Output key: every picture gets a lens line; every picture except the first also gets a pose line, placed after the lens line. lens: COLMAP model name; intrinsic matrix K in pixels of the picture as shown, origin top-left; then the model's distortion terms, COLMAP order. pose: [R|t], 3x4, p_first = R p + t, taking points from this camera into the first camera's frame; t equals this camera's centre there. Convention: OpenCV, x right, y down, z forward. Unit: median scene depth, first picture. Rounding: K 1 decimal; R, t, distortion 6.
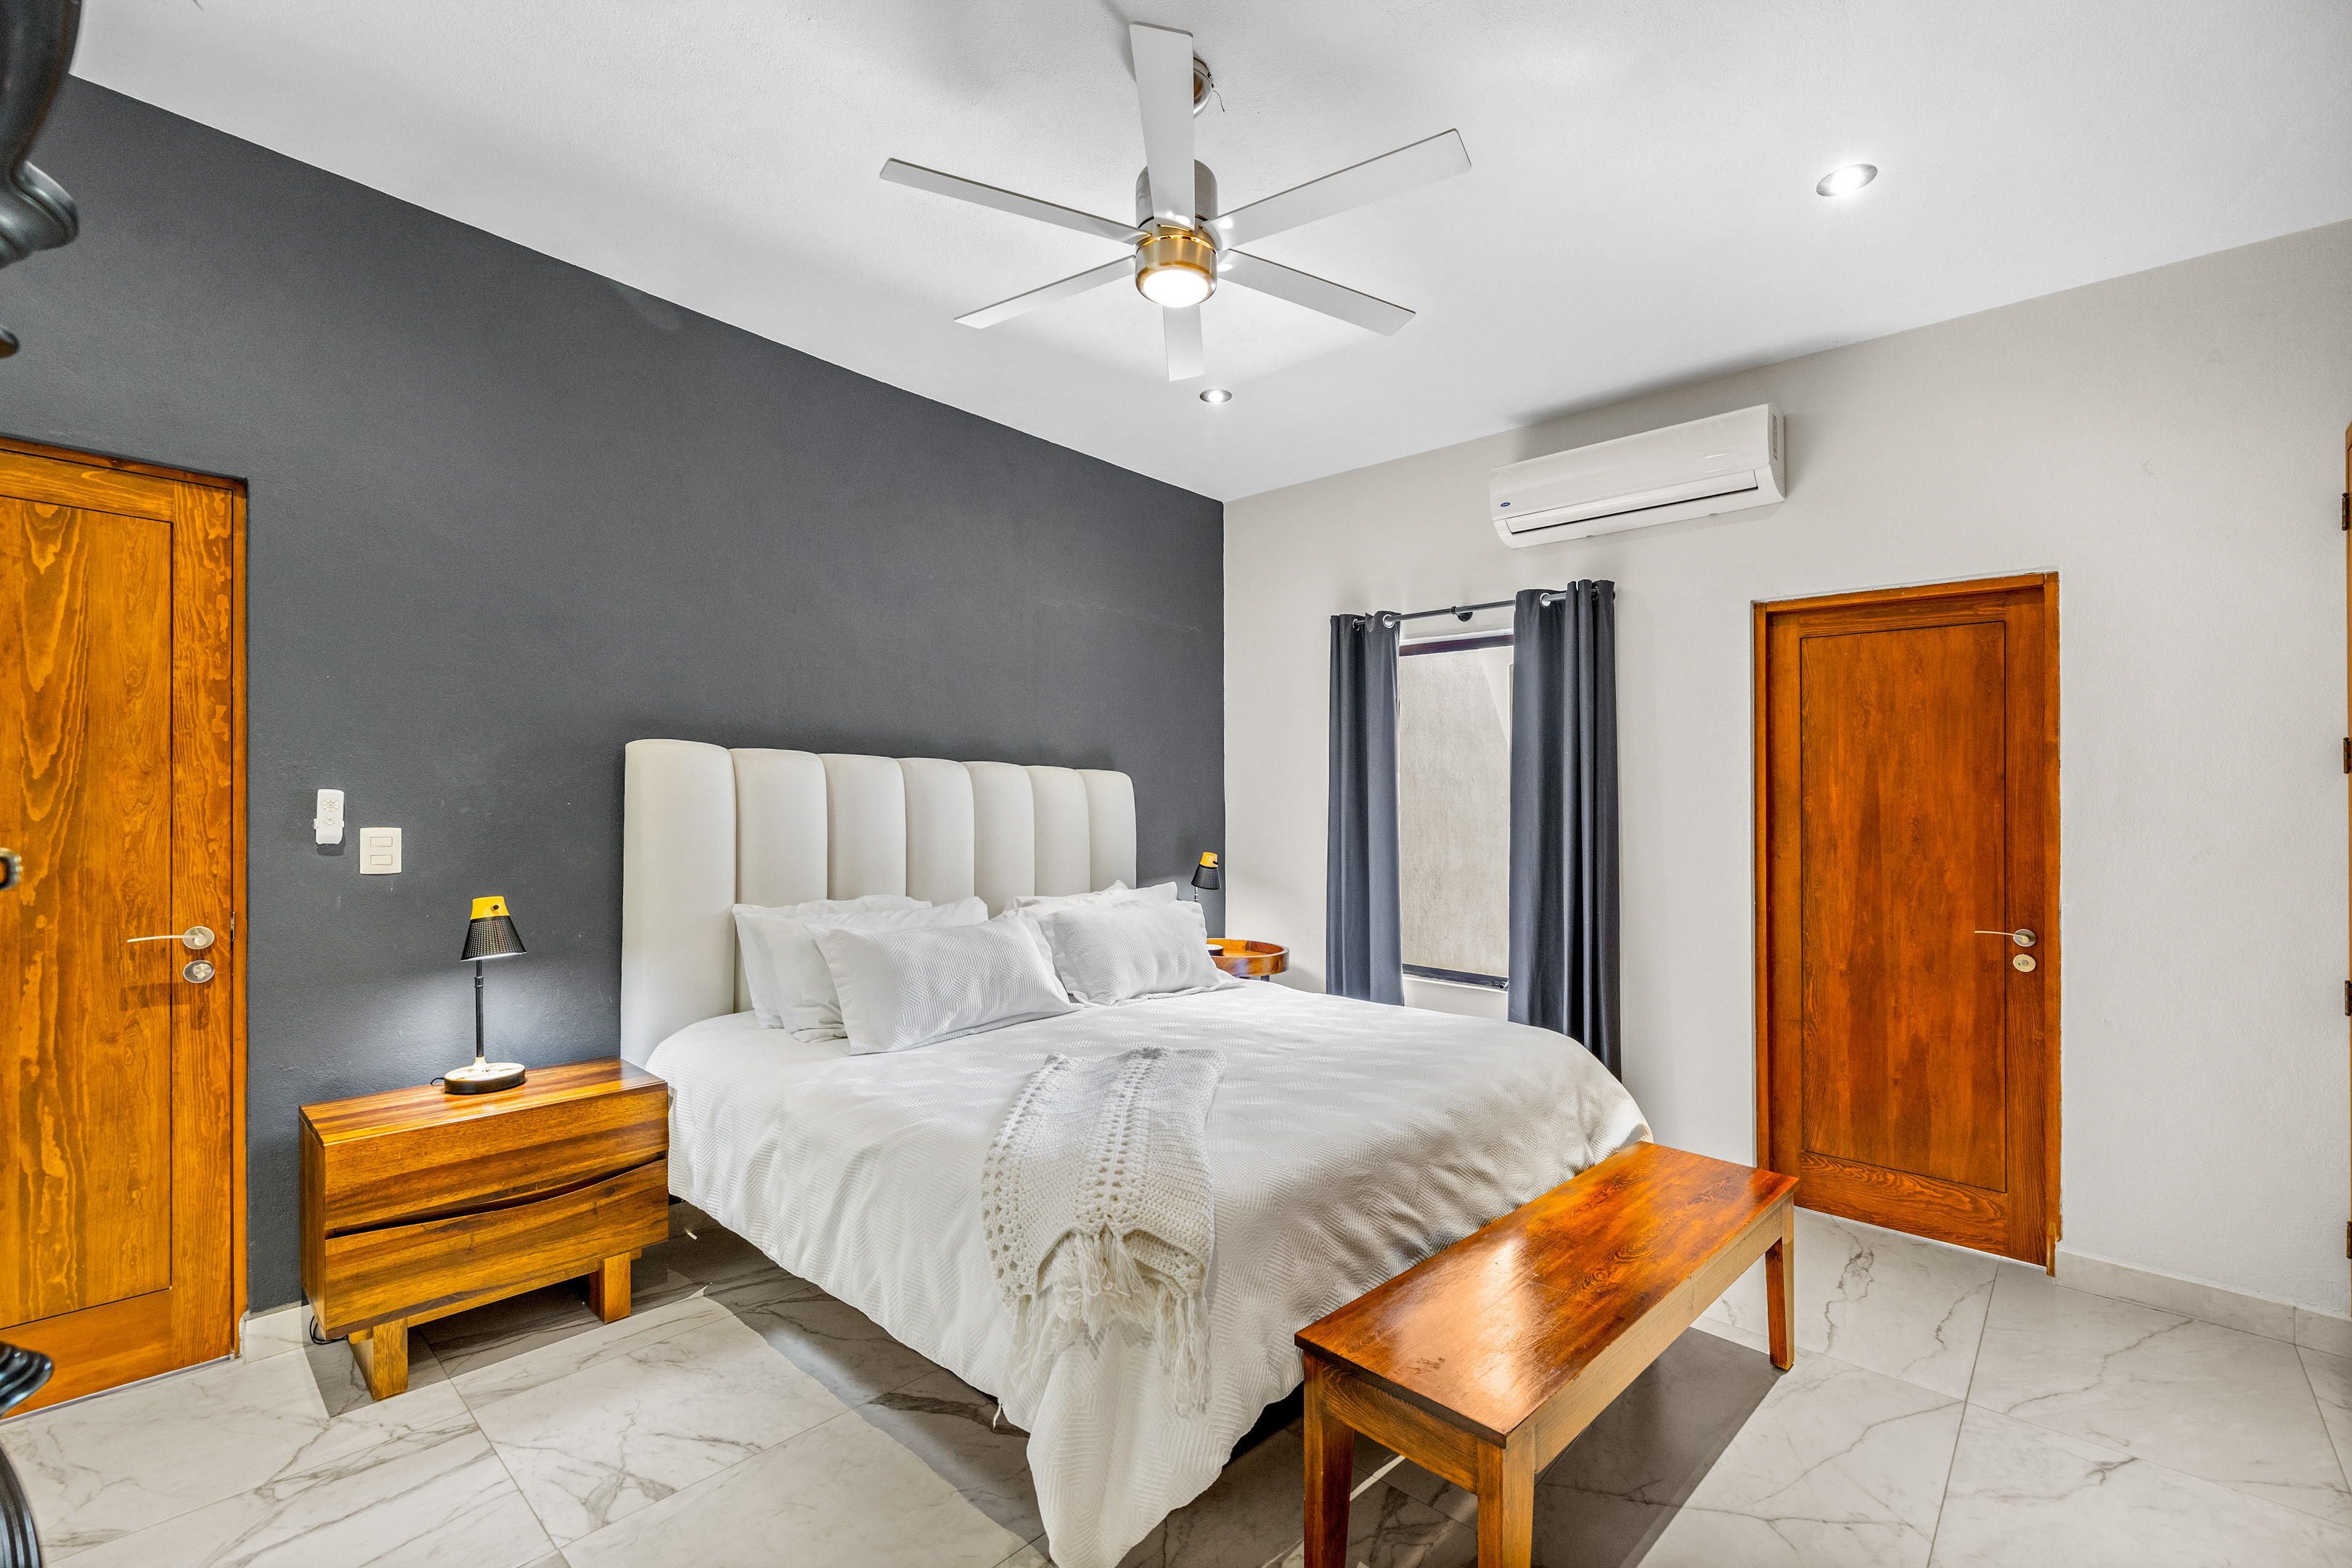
lens RADIAL K [[994.9, 0, 1186.4], [0, 994.9, 818.1], [0, 0, 1]] dist [-0.000562, -0.000095]
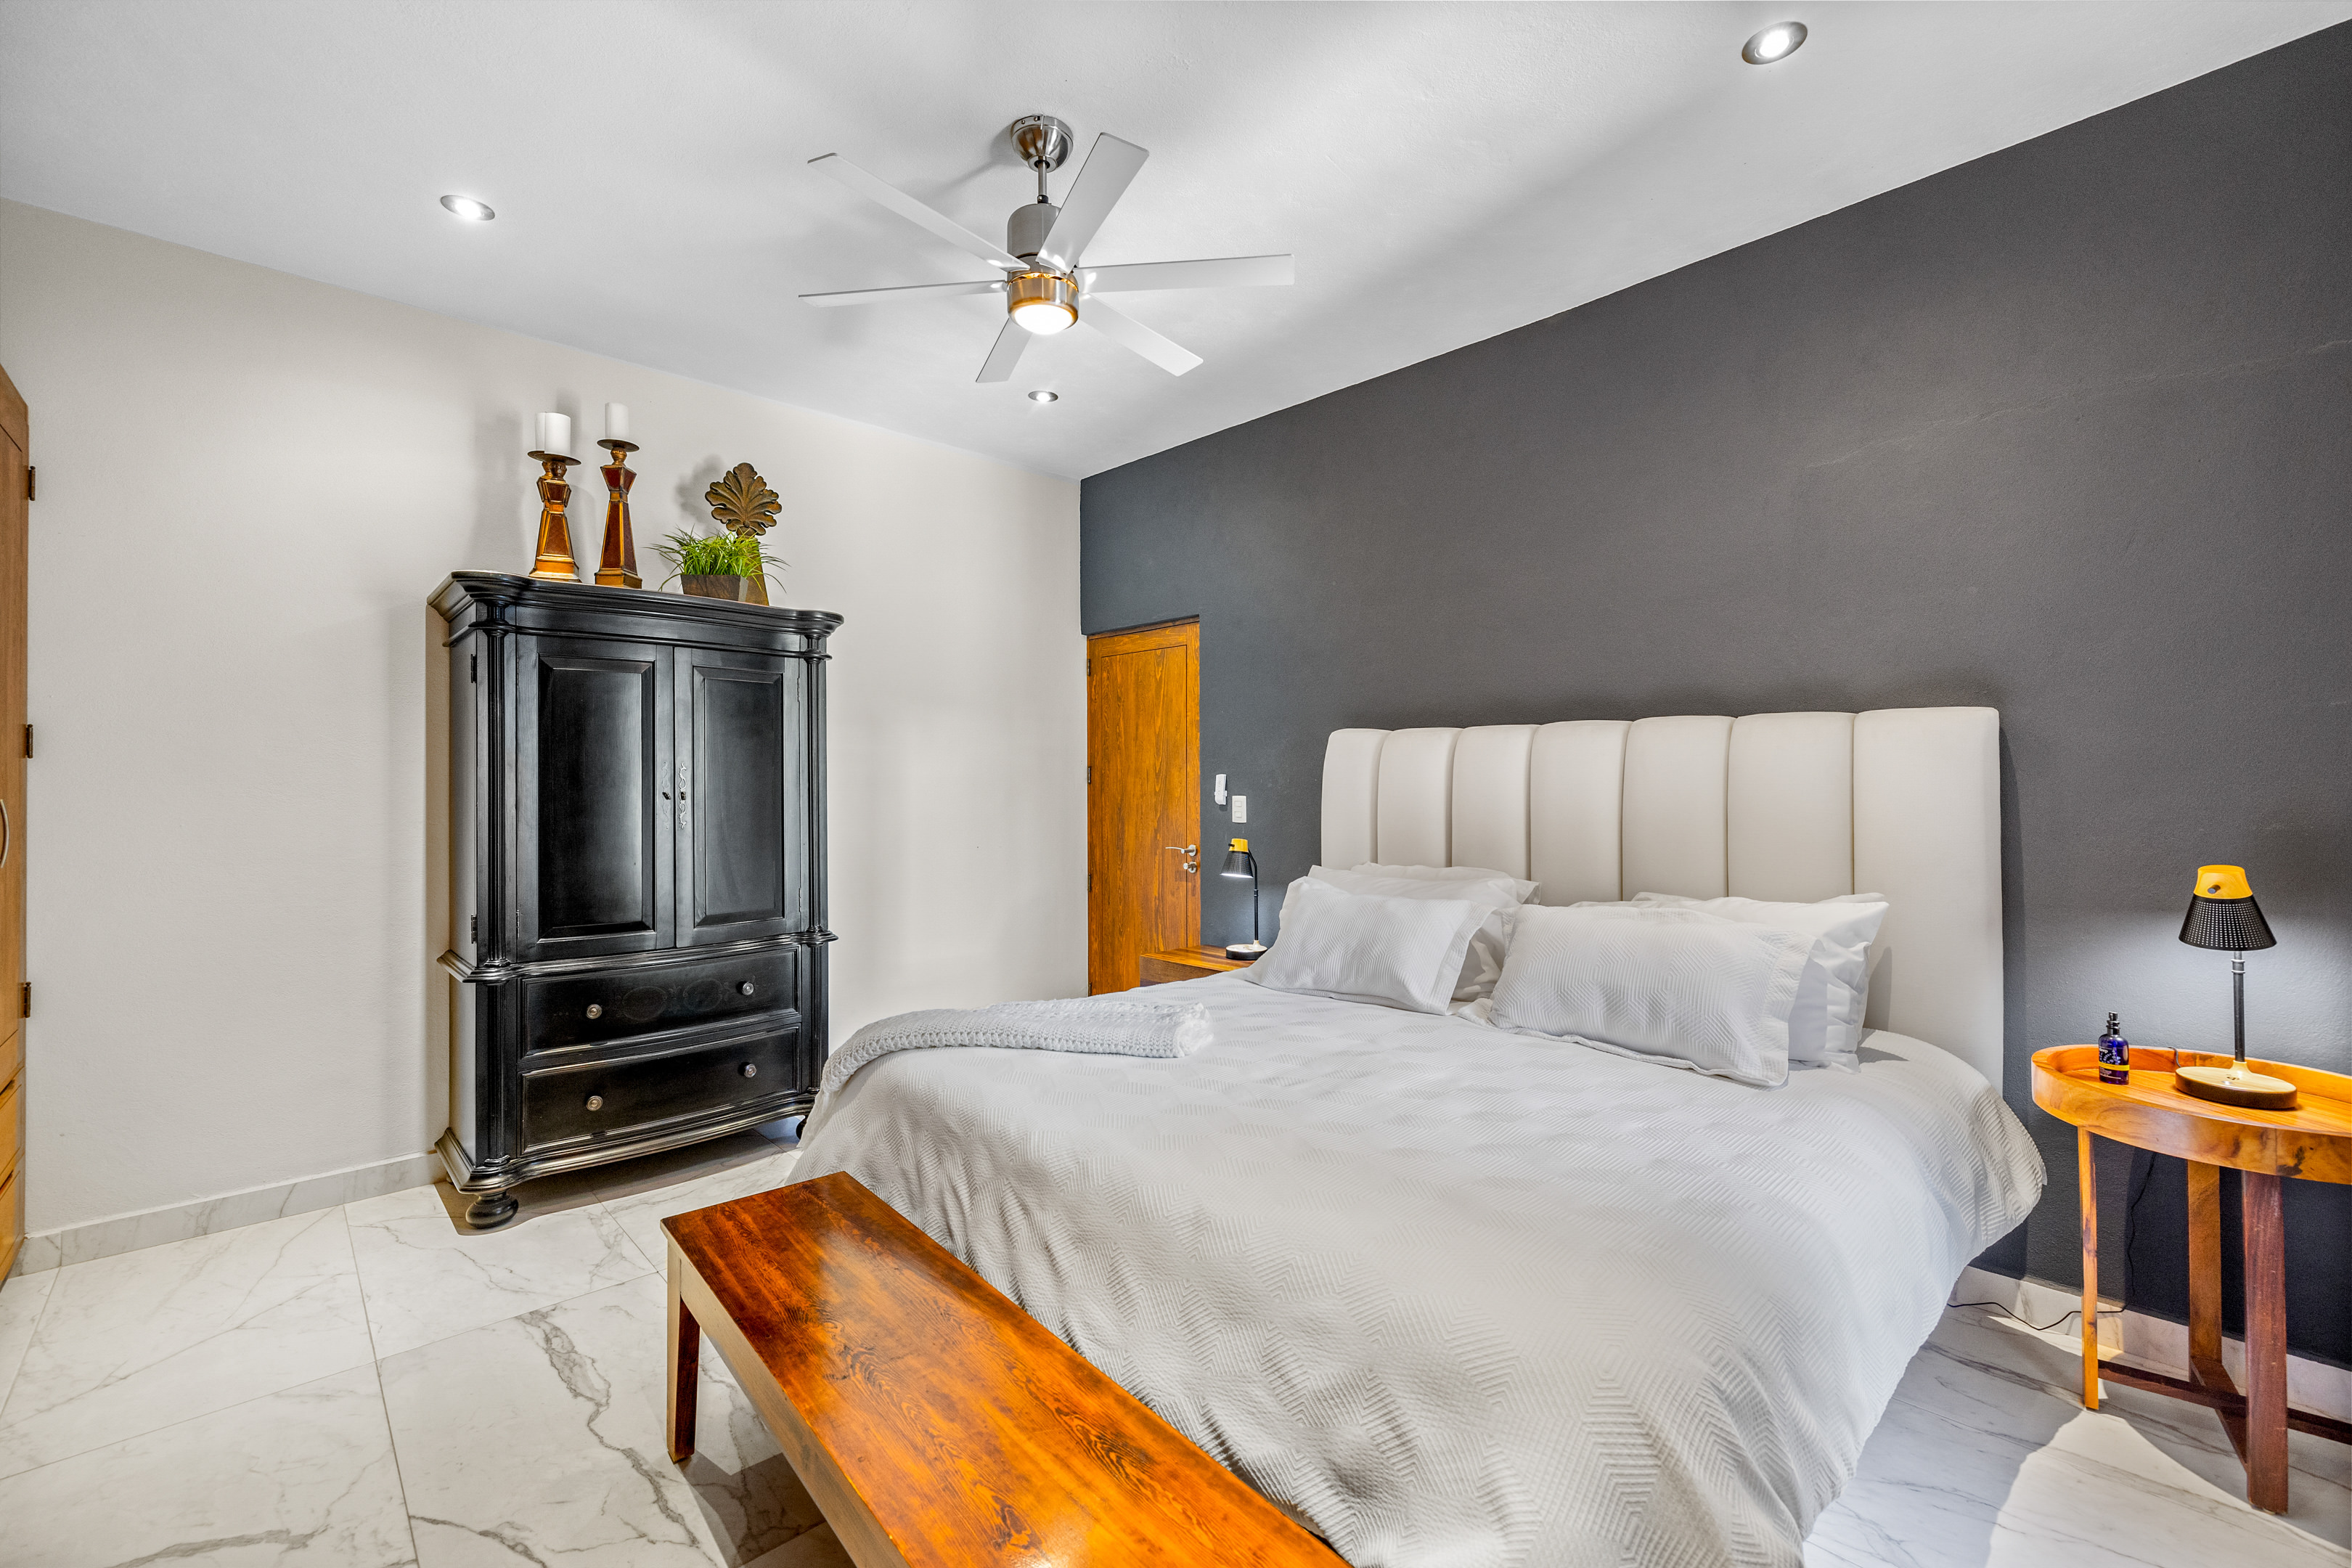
lens RADIAL K [[994.9, 0, 1180.3], [0, 994.9, 790.0], [0, 0, 1]] dist [-0.000562, -0.000095]
pose [[-0.028518, 0.010257, -0.999541, 0.517415], [0.009548, 0.999905, 0.009988, -0.010550], [0.999548, -0.009259, -0.028613, 0.530840]]
